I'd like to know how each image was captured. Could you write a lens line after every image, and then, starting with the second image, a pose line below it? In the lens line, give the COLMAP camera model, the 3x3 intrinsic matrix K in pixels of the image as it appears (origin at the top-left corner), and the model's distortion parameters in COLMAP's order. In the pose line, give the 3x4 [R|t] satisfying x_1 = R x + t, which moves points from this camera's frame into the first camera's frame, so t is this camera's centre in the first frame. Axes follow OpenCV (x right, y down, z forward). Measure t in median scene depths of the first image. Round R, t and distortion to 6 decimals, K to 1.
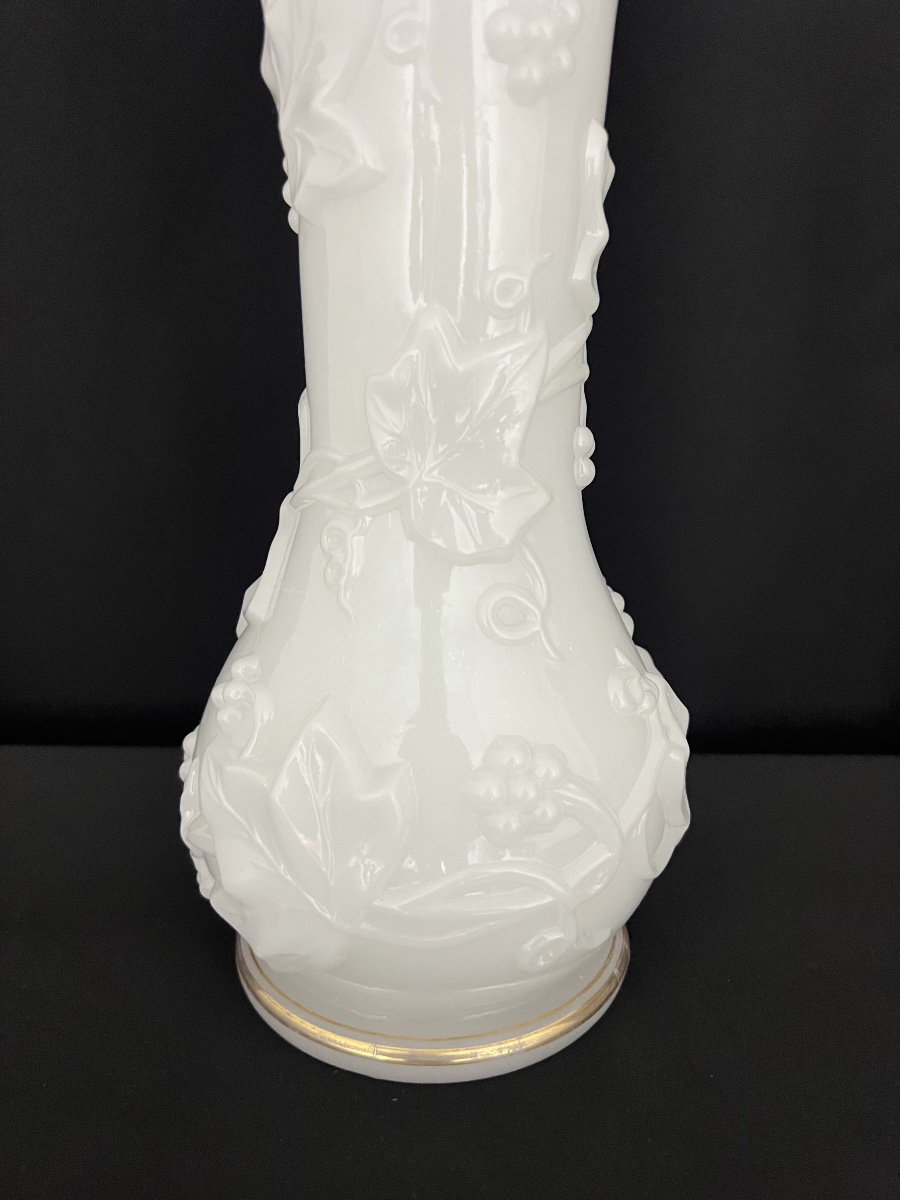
lens RADIAL K [[928.4, 0, 450.0], [0, 928.4, 600.0], [0, 0, 1]] dist [0.006434, -0.002347]
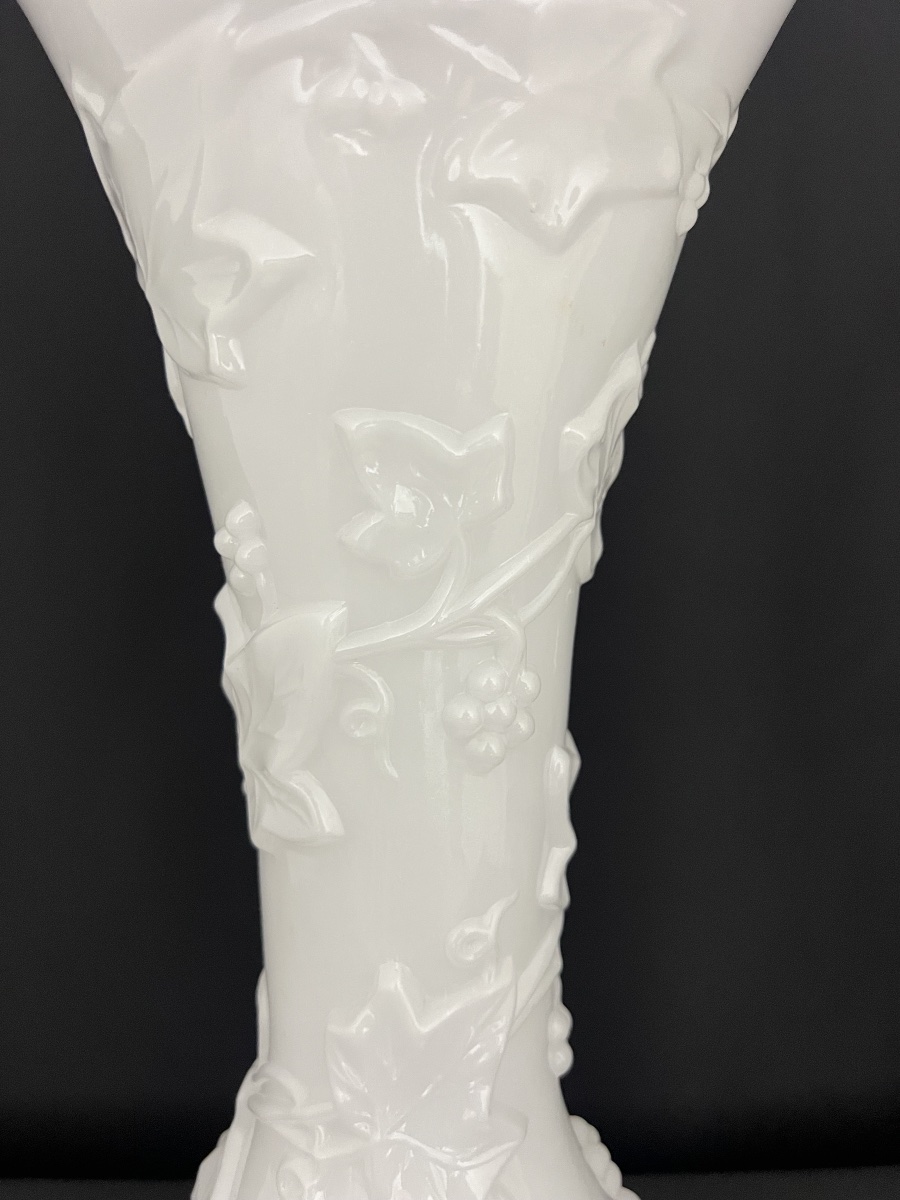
lens RADIAL K [[928.4, 0, 450.0], [0, 928.4, 600.0], [0, 0, 1]] dist [0.006434, -0.002347]
pose [[0.999829, -0.015932, 0.009382, 0.033912], [0.017178, 0.988133, -0.152637, -0.506285], [-0.006839, 0.152772, 0.988238, 0.004246]]
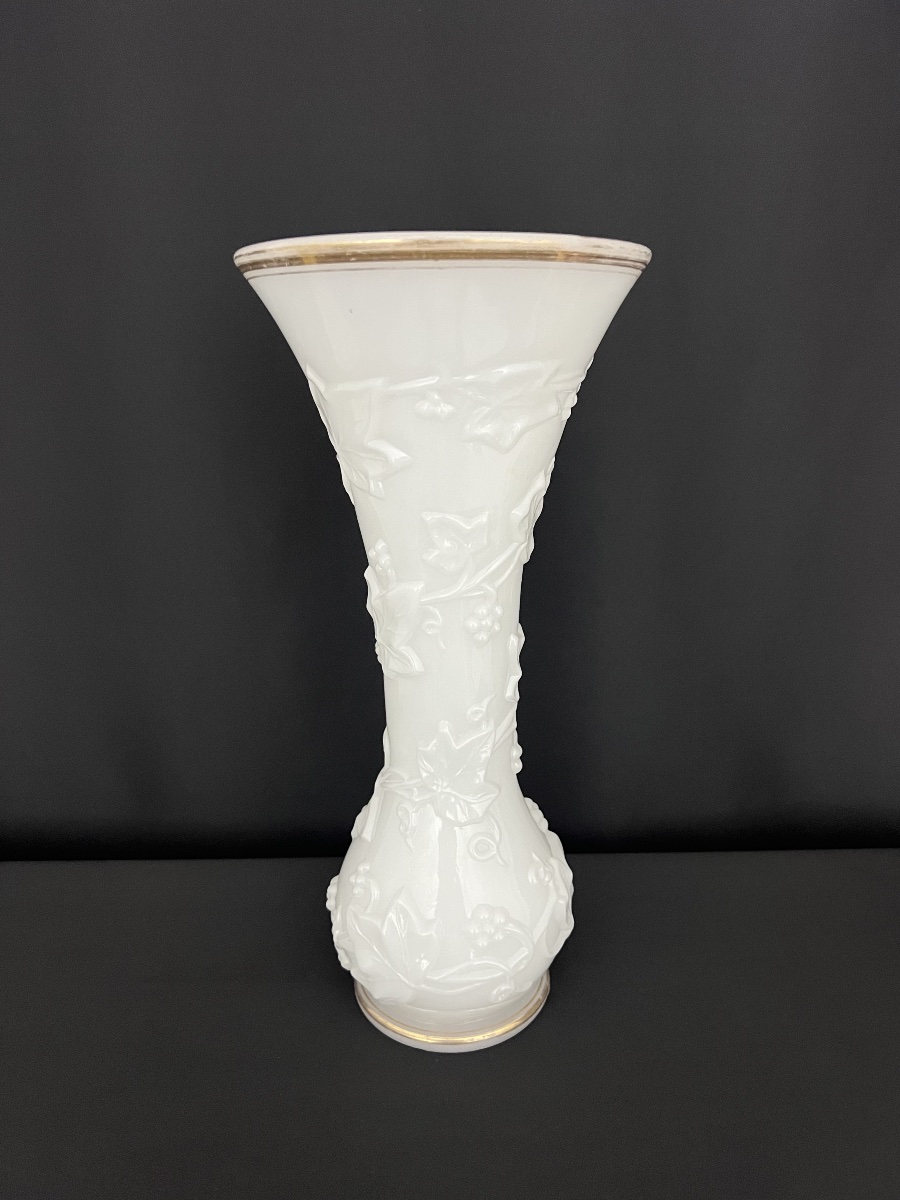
lens RADIAL K [[928.4, 0, 450.0], [0, 928.4, 600.0], [0, 0, 1]] dist [0.006434, -0.002347]
pose [[0.999555, -0.027613, -0.011301, 0.027419], [0.027885, 0.999307, 0.024666, -0.640583], [0.010612, -0.024970, 0.999632, -1.242229]]
